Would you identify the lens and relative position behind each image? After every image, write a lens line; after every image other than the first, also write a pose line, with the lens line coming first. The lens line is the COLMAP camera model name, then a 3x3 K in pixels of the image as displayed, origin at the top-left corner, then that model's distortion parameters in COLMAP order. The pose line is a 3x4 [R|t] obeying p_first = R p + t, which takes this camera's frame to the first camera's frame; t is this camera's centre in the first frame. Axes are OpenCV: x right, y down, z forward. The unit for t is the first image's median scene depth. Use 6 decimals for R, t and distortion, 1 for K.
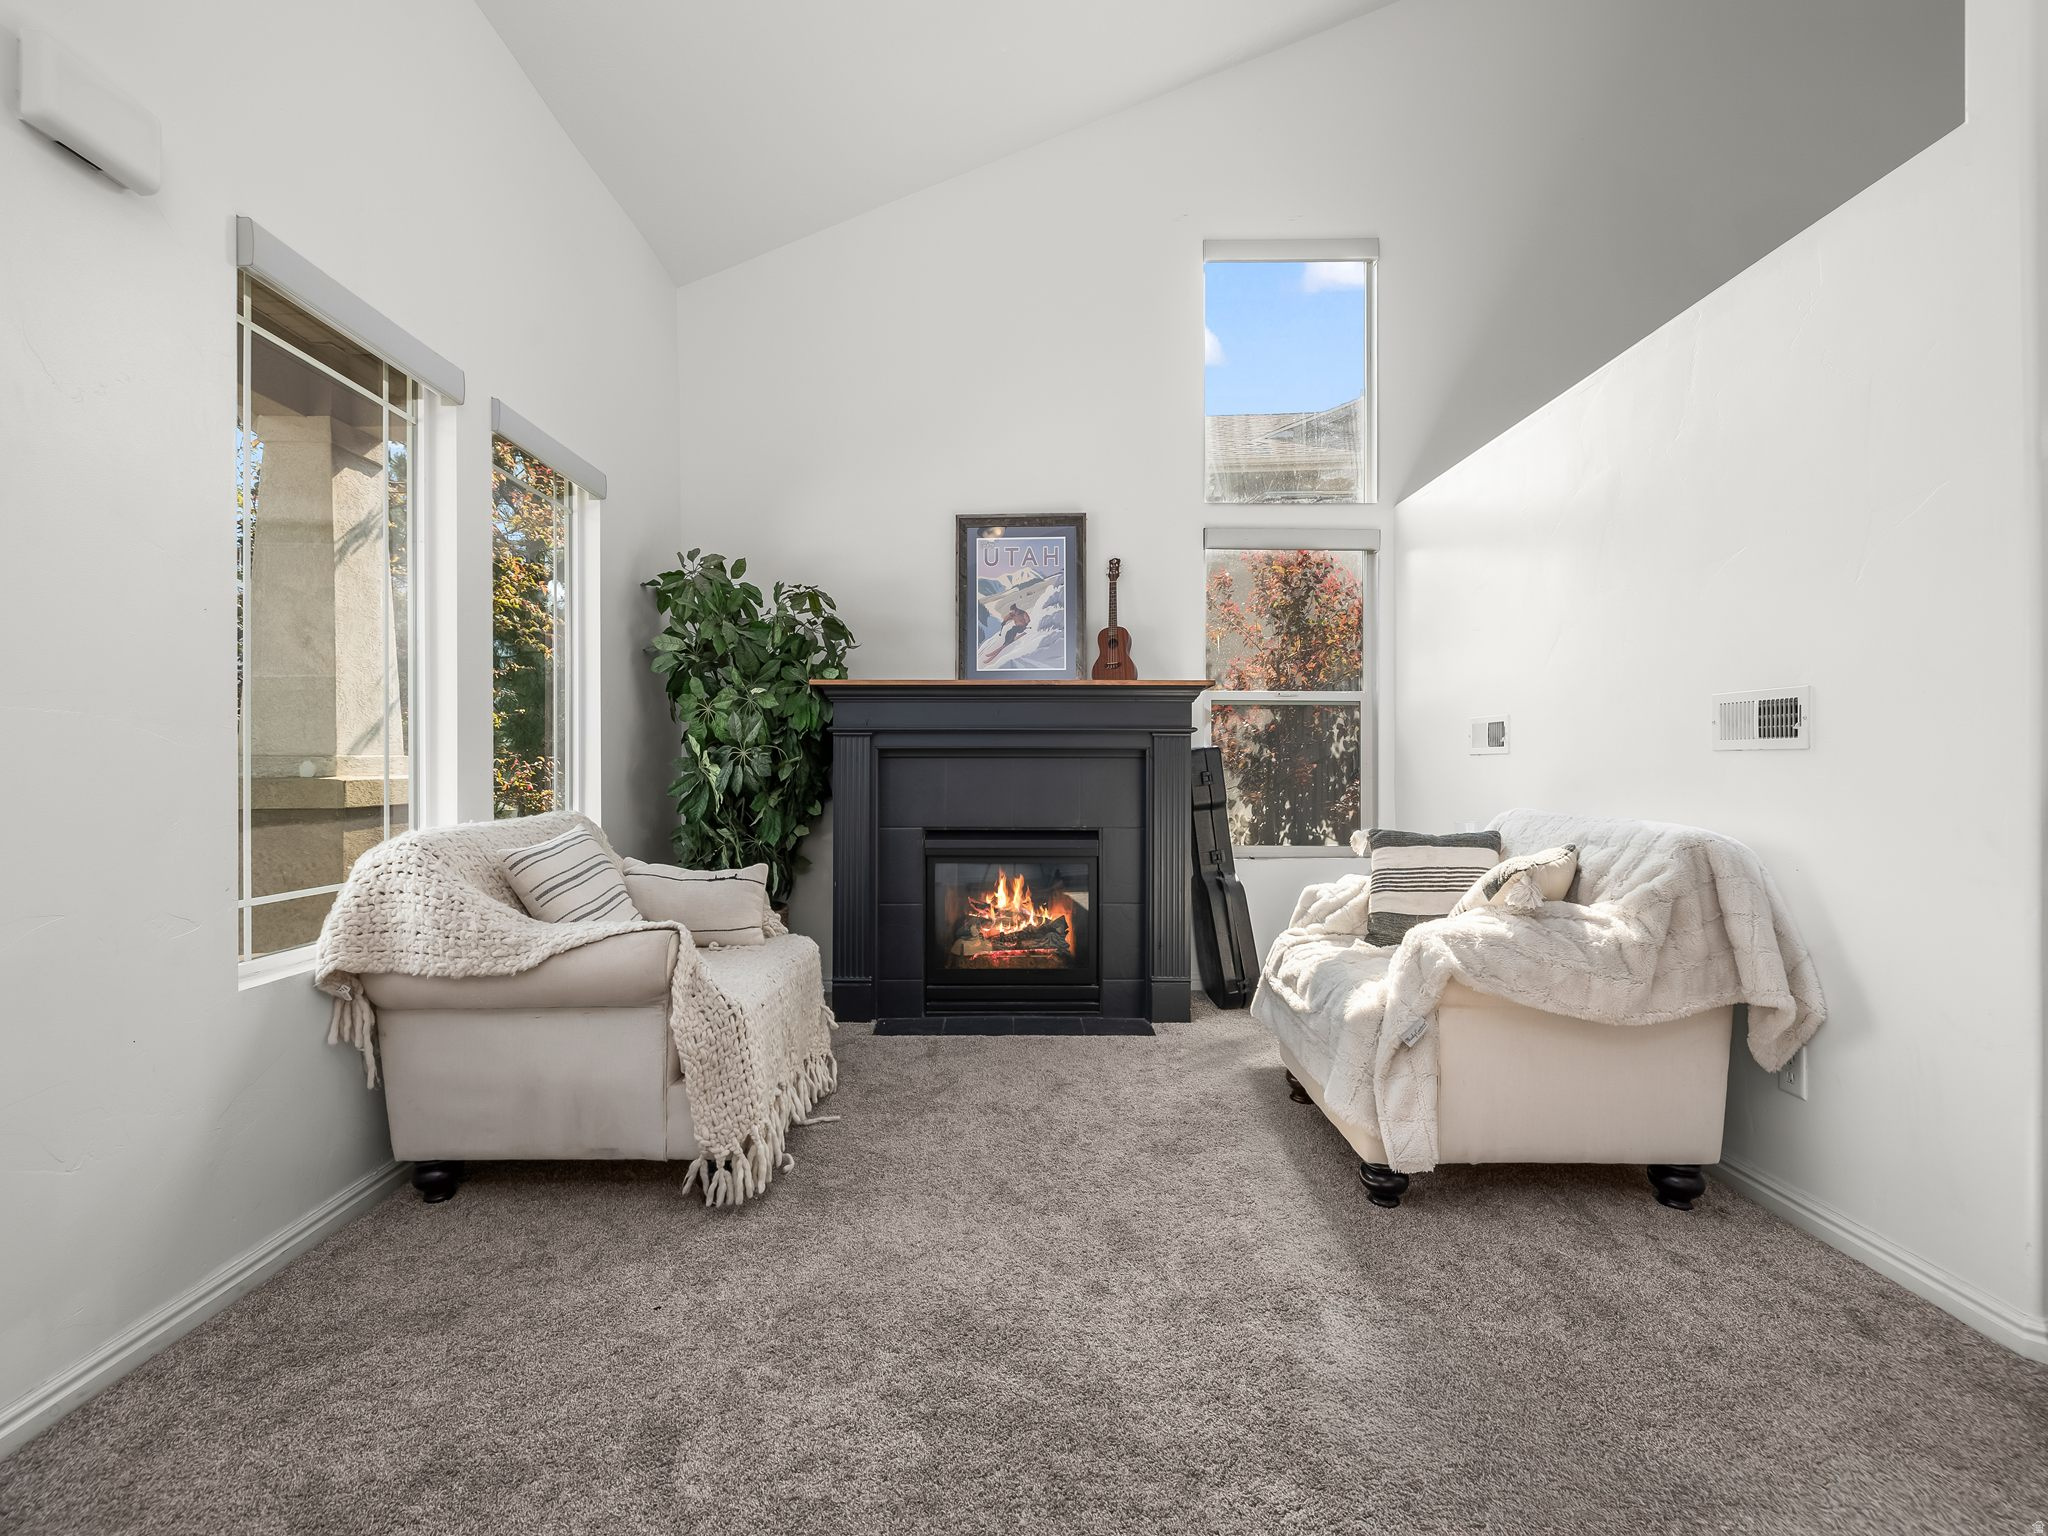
lens RADIAL K [[863.5, 0, 1022.4], [0, 863.5, 768.0], [0, 0, 1]] dist [-0.000577, -0.000683]
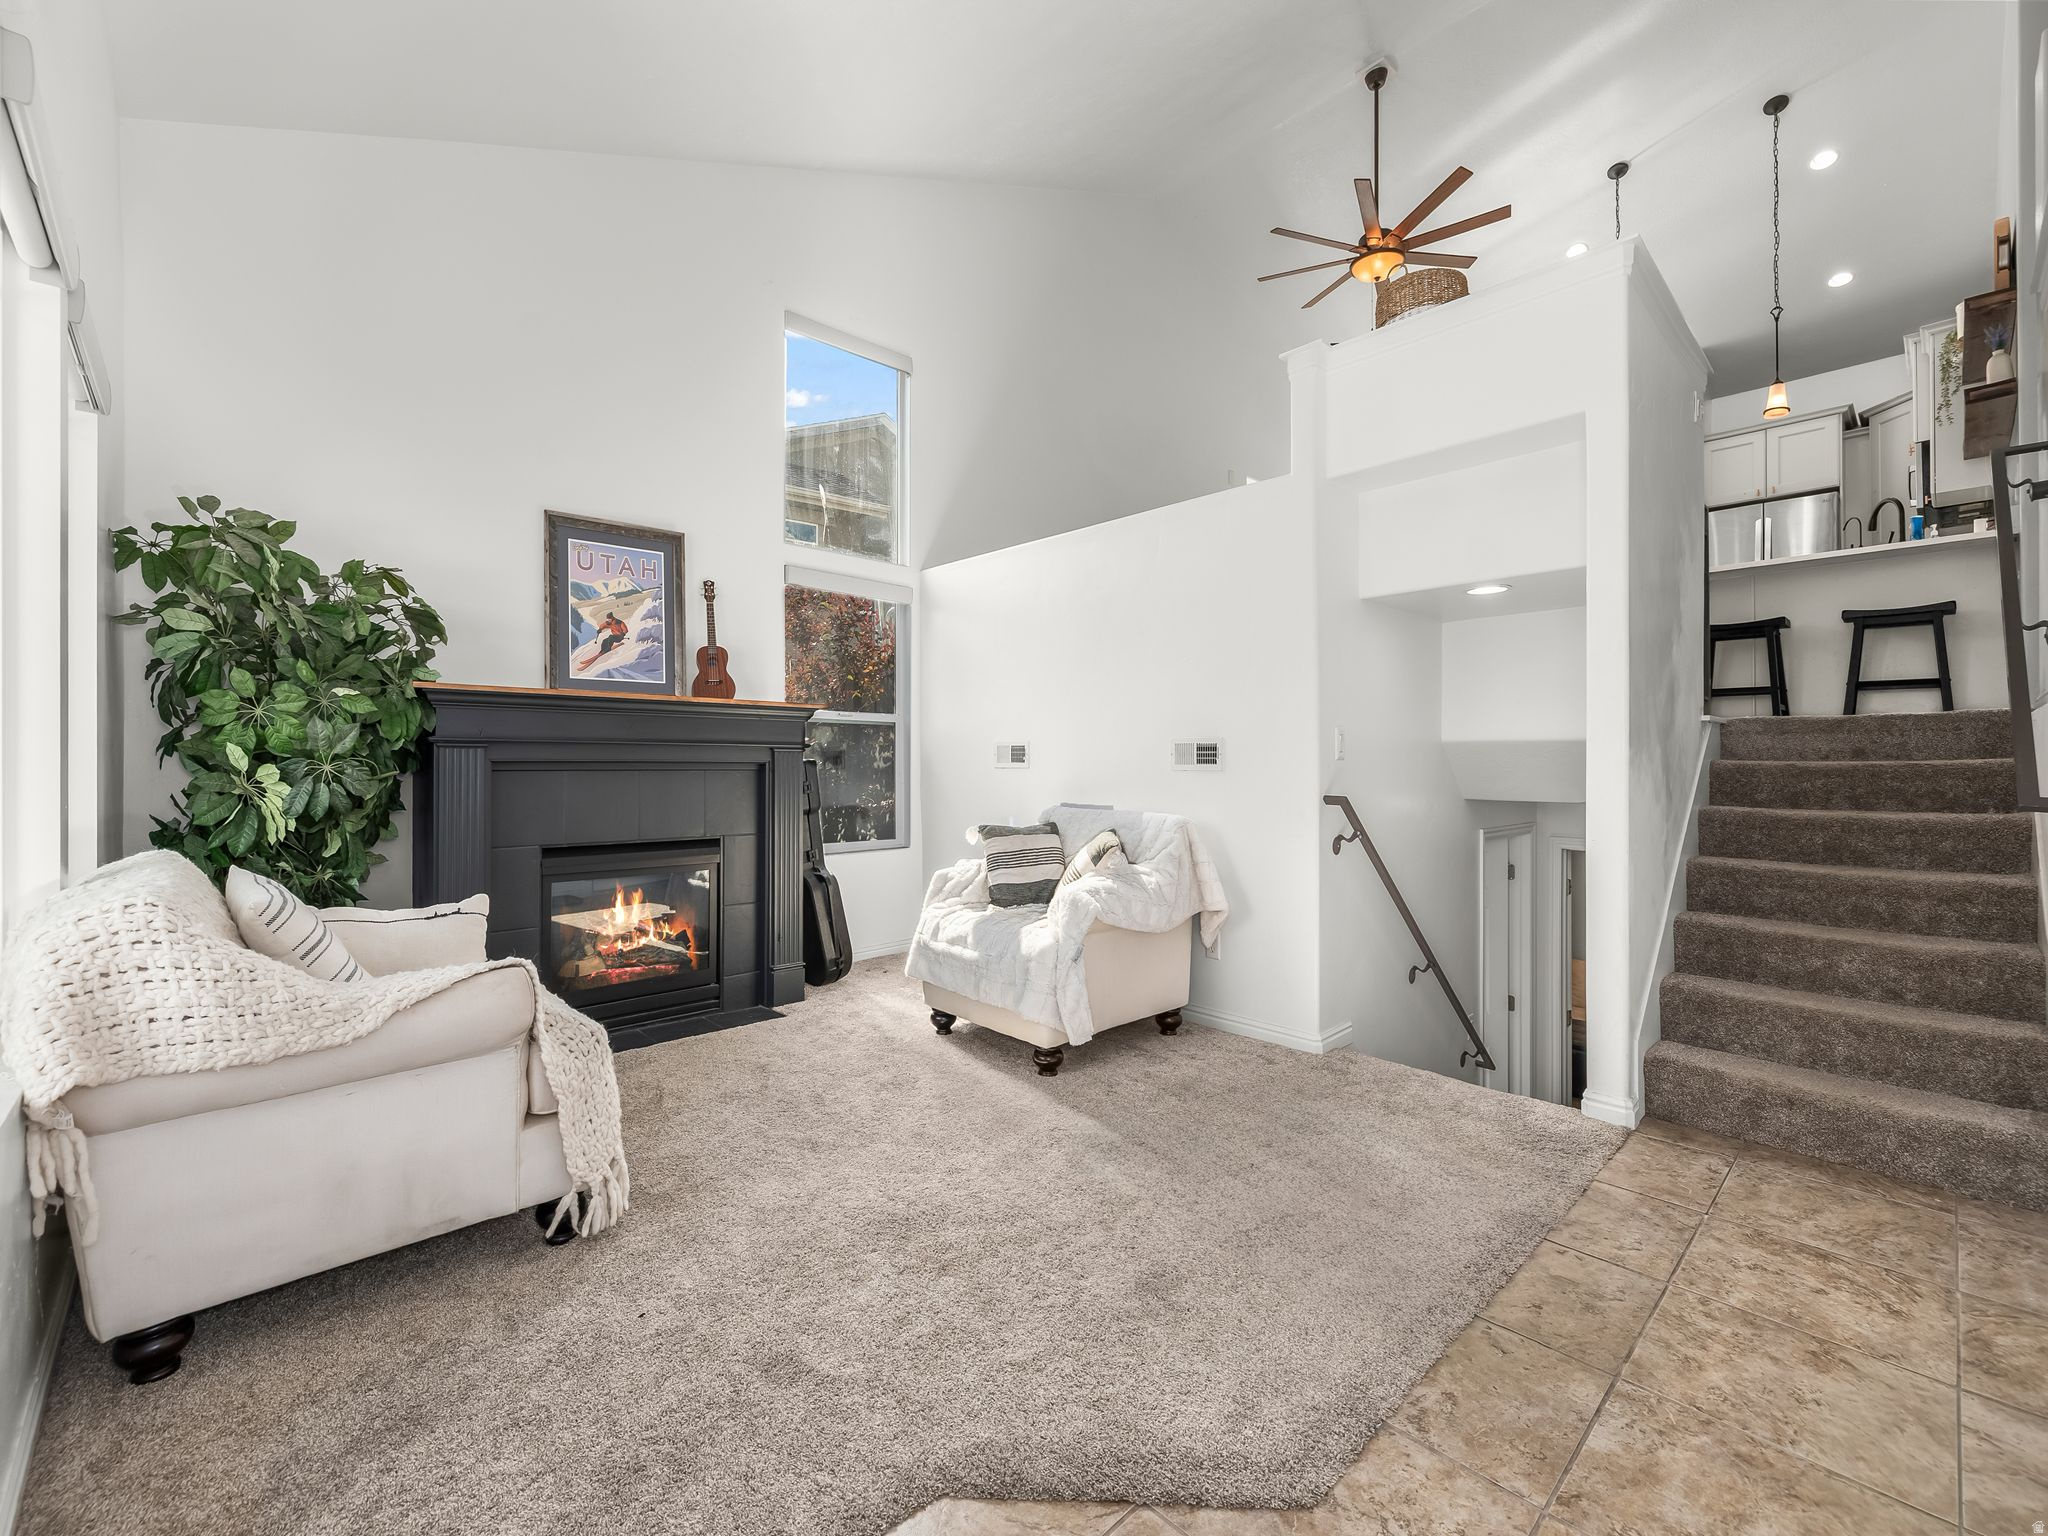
lens RADIAL K [[863.5, 0, 1017.1], [0, 863.5, 766.4], [0, 0, 1]] dist [-0.000577, -0.000683]
pose [[0.730908, 0.000376, 0.682476, -0.406325], [-0.000648, 1.000000, 0.000143, -0.019206], [-0.682476, -0.000547, 0.730908, -0.036192]]
